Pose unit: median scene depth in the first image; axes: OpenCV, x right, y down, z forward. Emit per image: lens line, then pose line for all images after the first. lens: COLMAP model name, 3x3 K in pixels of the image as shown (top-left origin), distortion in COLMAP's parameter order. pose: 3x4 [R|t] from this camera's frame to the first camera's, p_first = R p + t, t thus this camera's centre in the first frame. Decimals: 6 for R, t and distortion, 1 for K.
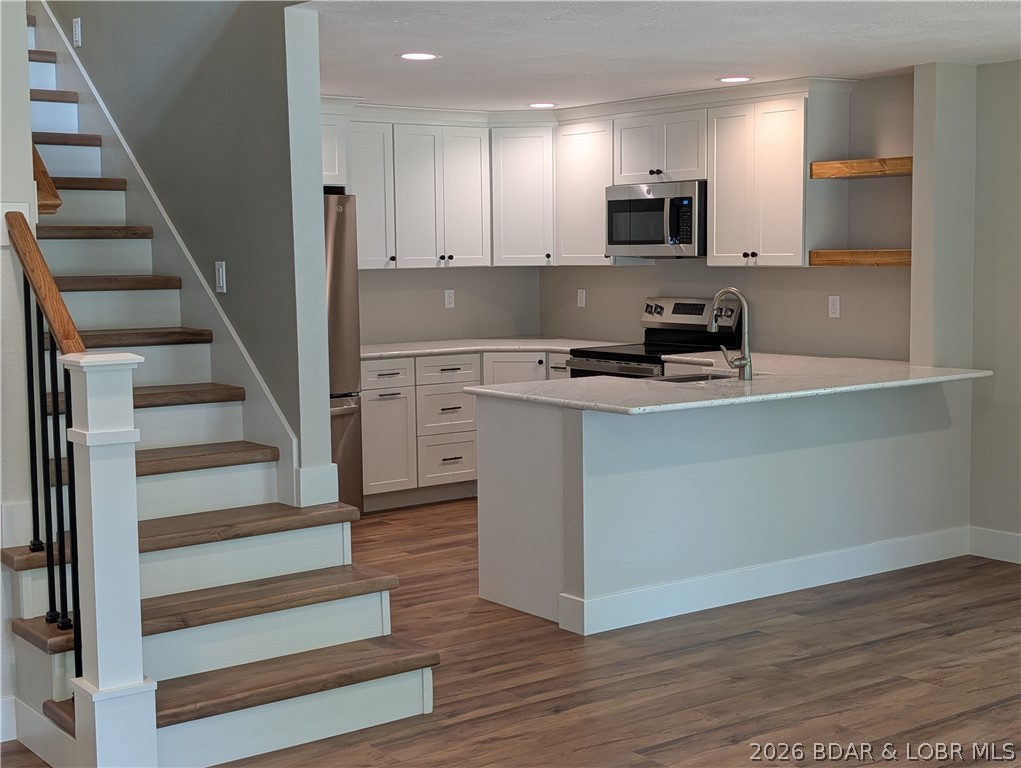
lens RADIAL K [[1449.9, 0, 539.1], [0, 1449.9, 386.9], [0, 0, 1]] dist [0.220254, -0.872521]
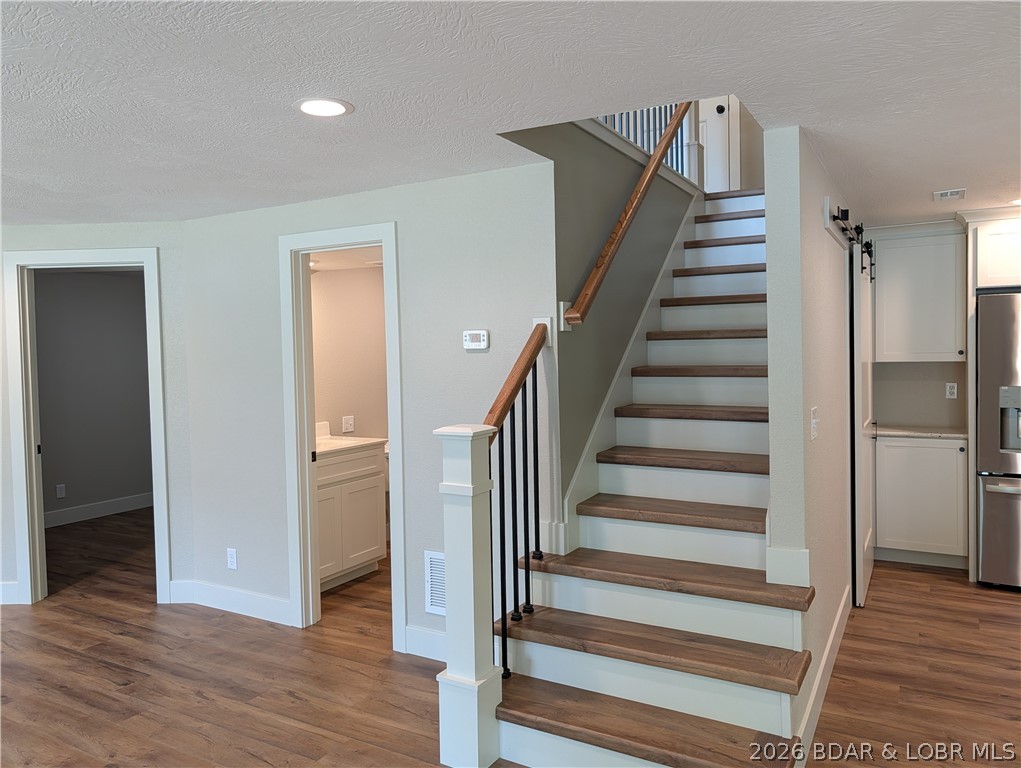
lens RADIAL K [[738.7, 0, 498.9], [0, 738.7, 368.7], [0, 0, 1]] dist [0.002337, 0.004444]
pose [[0.377750, 0.027436, -0.925501, 0.163224], [-0.076729, 0.997050, -0.001761, -0.036770], [0.922723, 0.071678, 0.378741, 0.363095]]
